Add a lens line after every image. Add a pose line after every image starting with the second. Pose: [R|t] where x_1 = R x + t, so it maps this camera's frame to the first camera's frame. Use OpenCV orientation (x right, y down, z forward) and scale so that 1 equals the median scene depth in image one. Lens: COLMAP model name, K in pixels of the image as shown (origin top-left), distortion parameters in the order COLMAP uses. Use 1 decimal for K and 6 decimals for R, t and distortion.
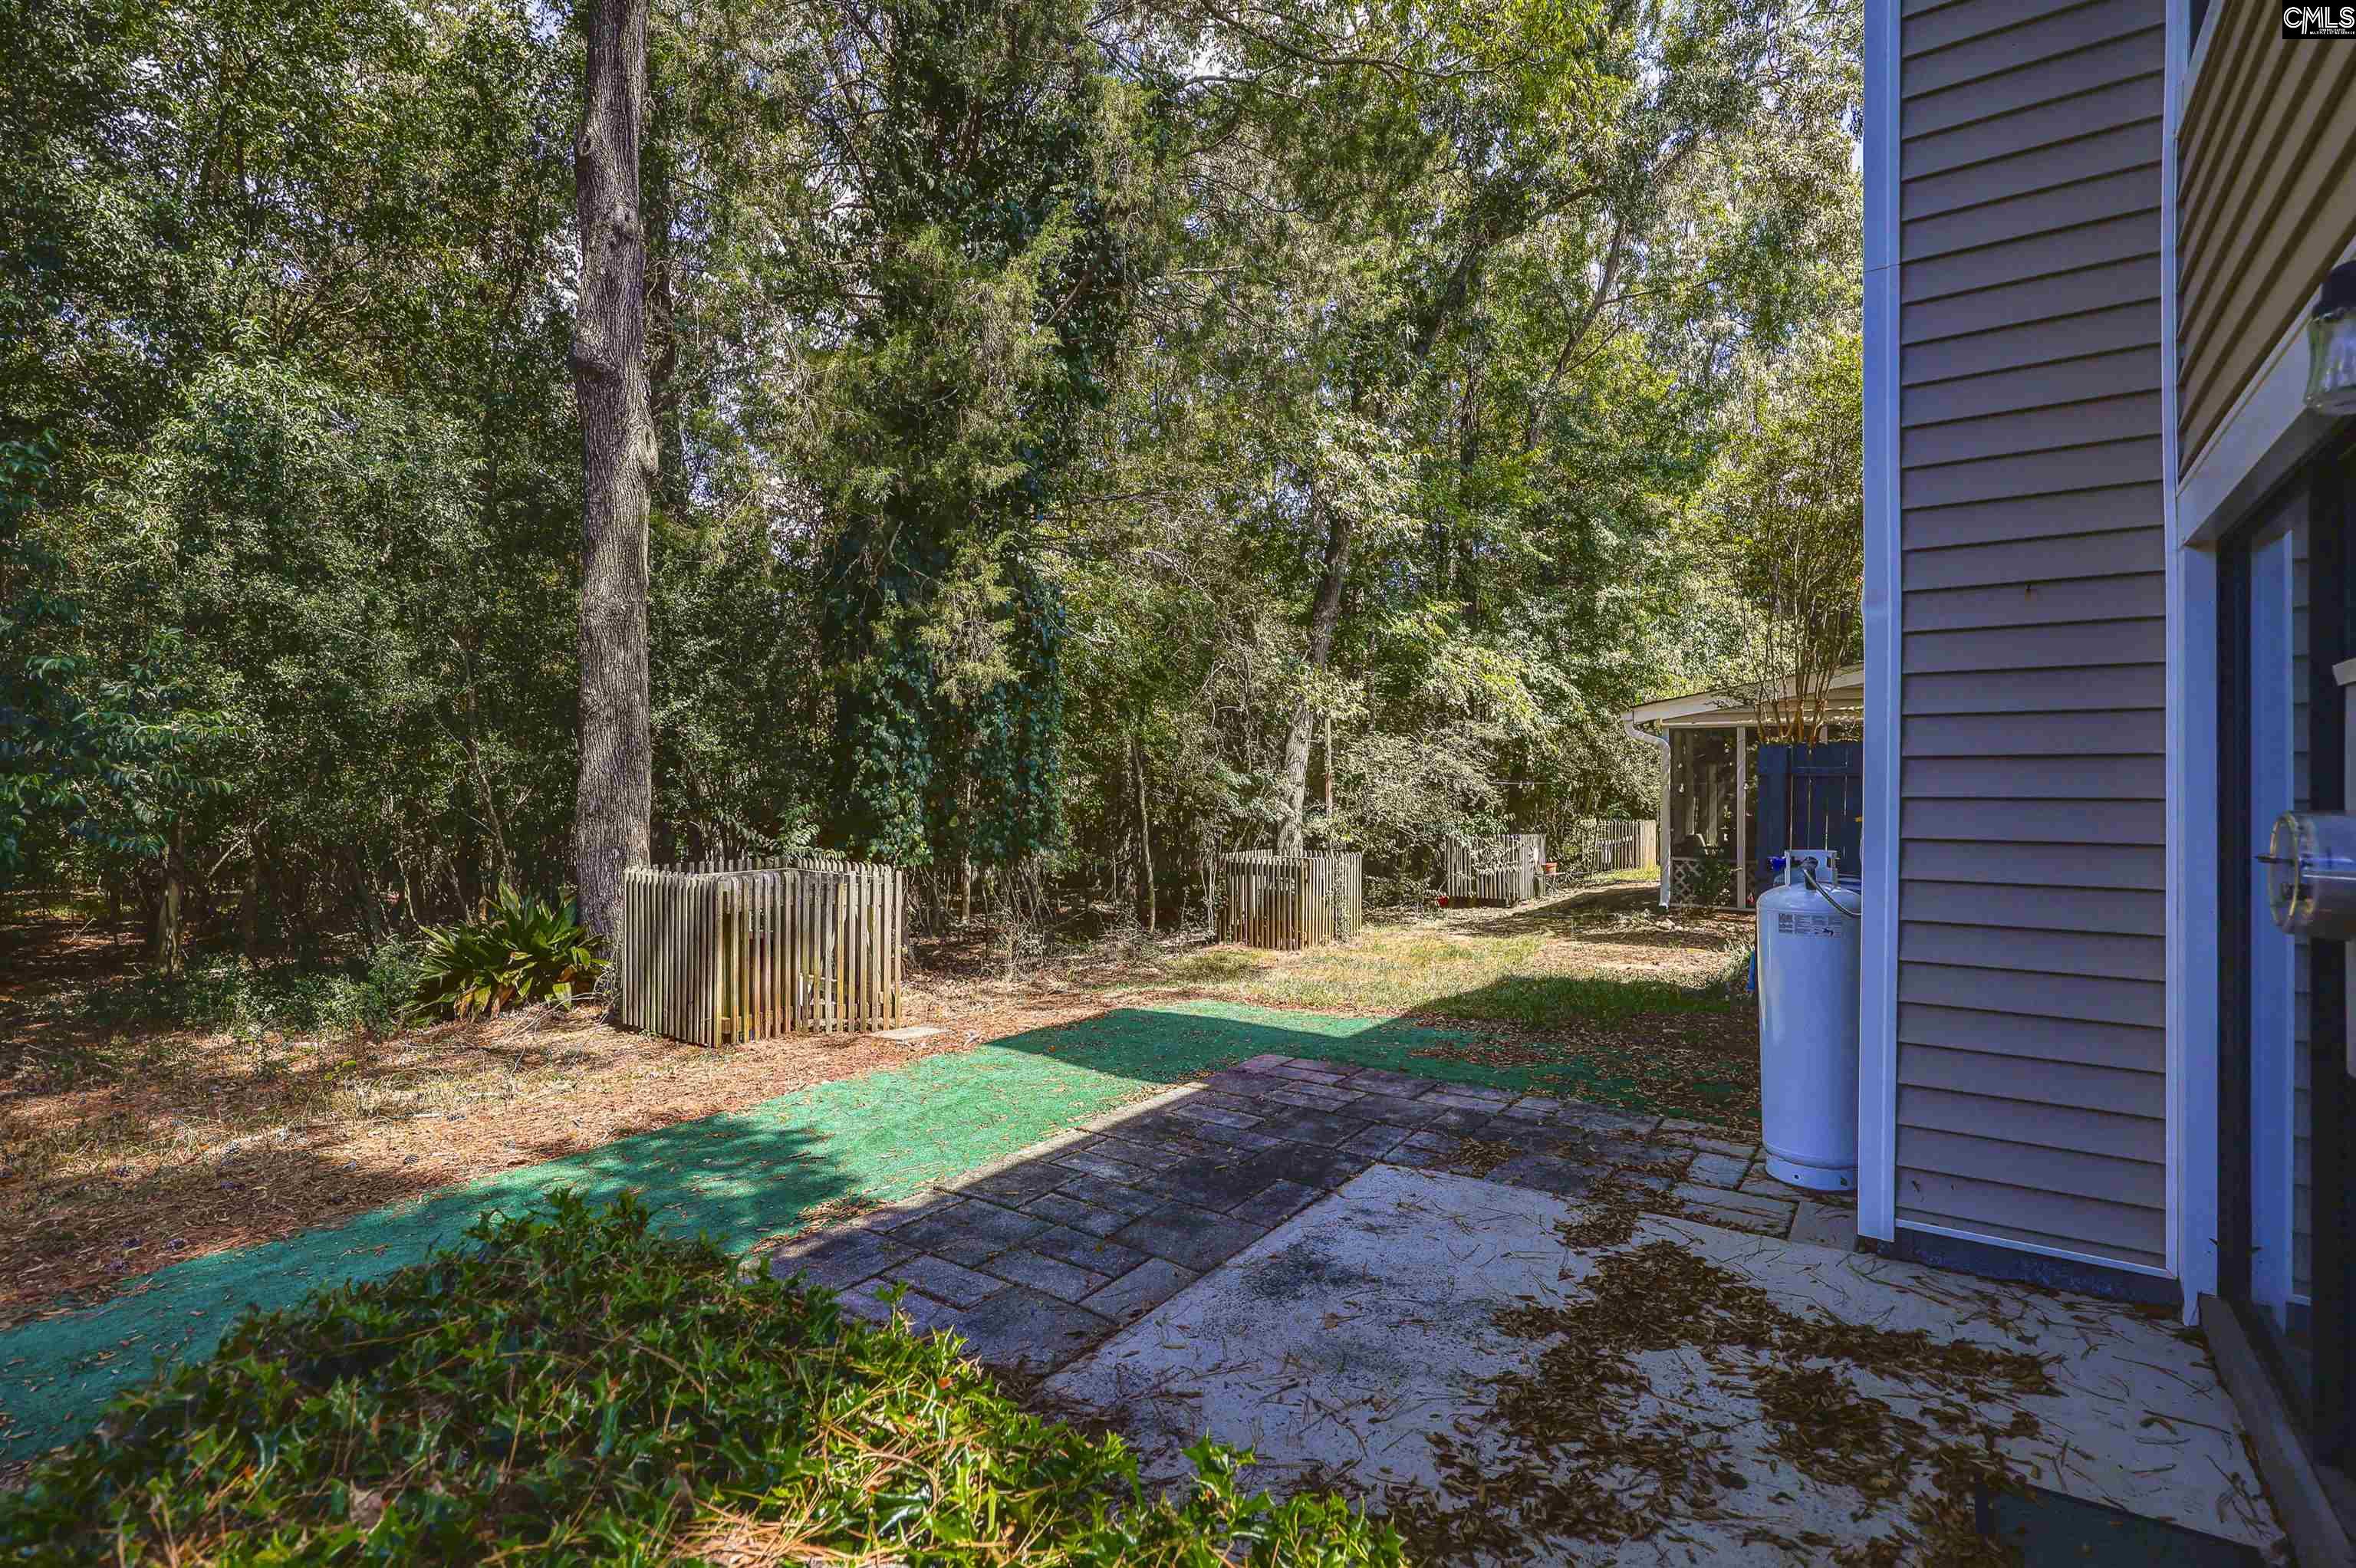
lens RADIAL K [[1082.8, 0, 1178.0], [0, 1082.8, 784.0], [0, 0, 1]] dist [-0.000719, -0.000064]
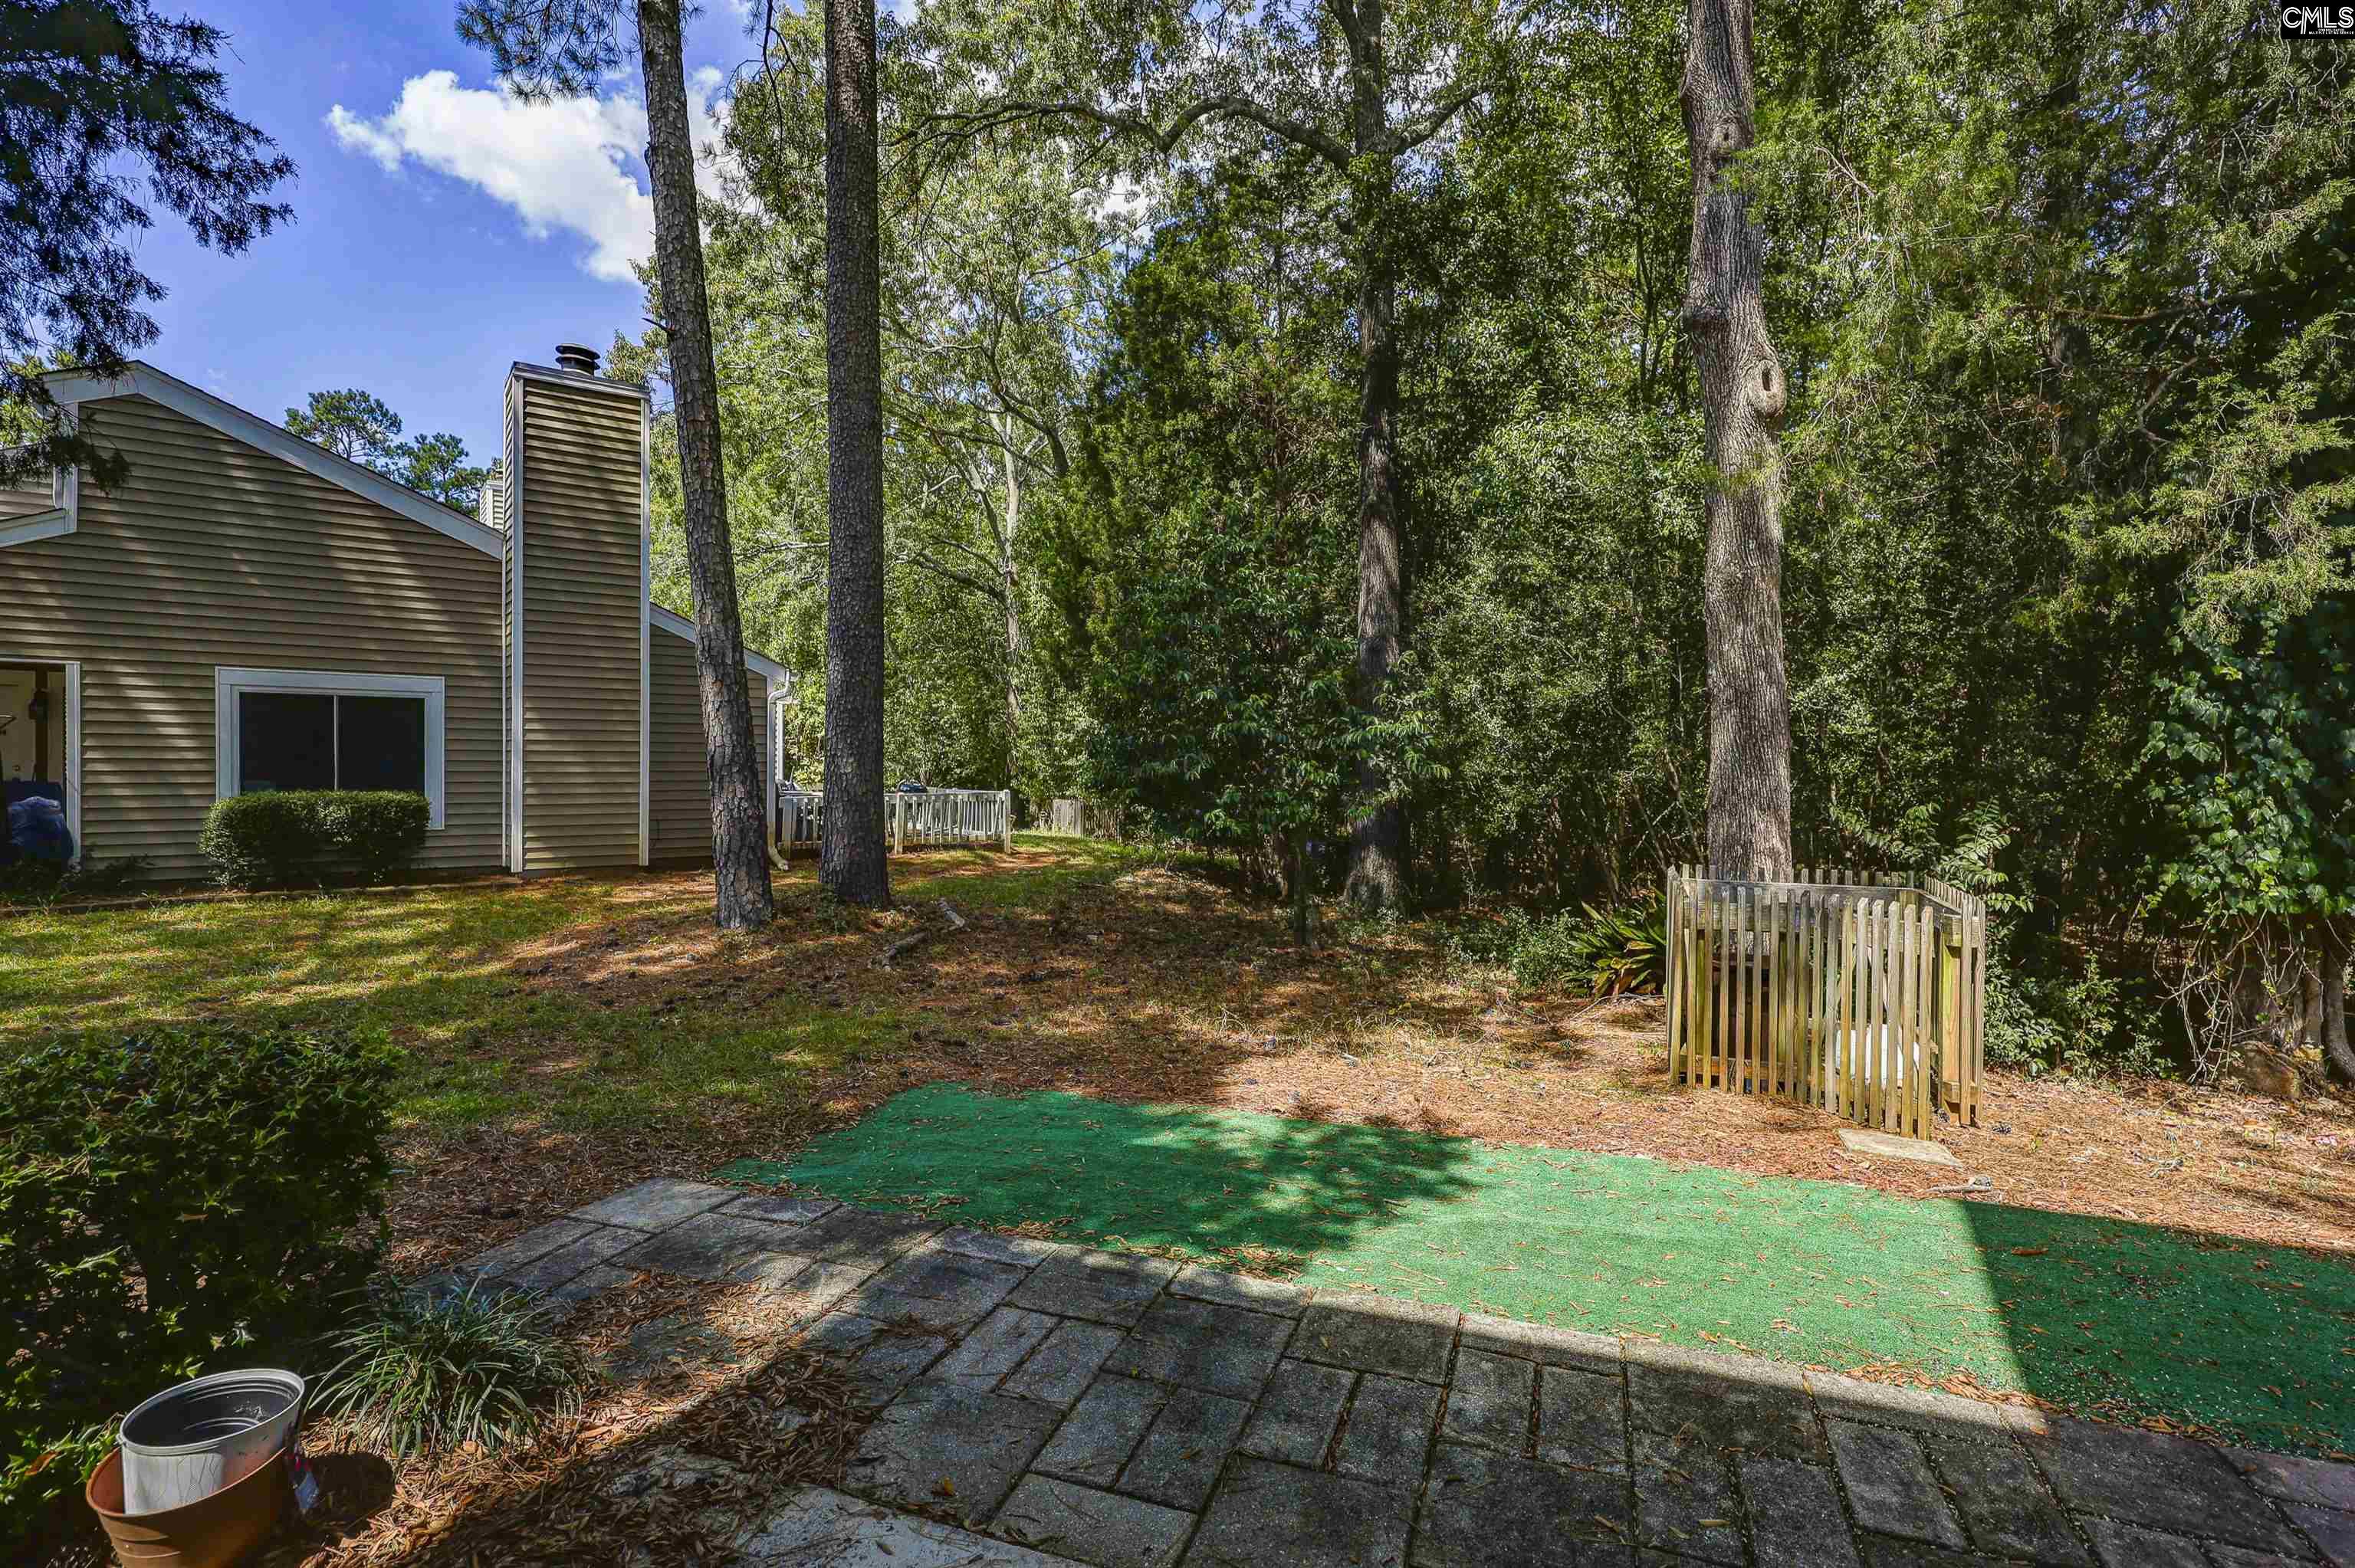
lens RADIAL K [[1082.3, 0, 1177.5], [0, 1082.3, 784.0], [0, 0, 1]] dist [-0.000719, -0.000064]
pose [[0.268477, 0.018822, -0.963102, 0.227743], [-0.011262, 0.999802, 0.016400, -0.001027], [0.963220, 0.006443, 0.268636, 0.321001]]
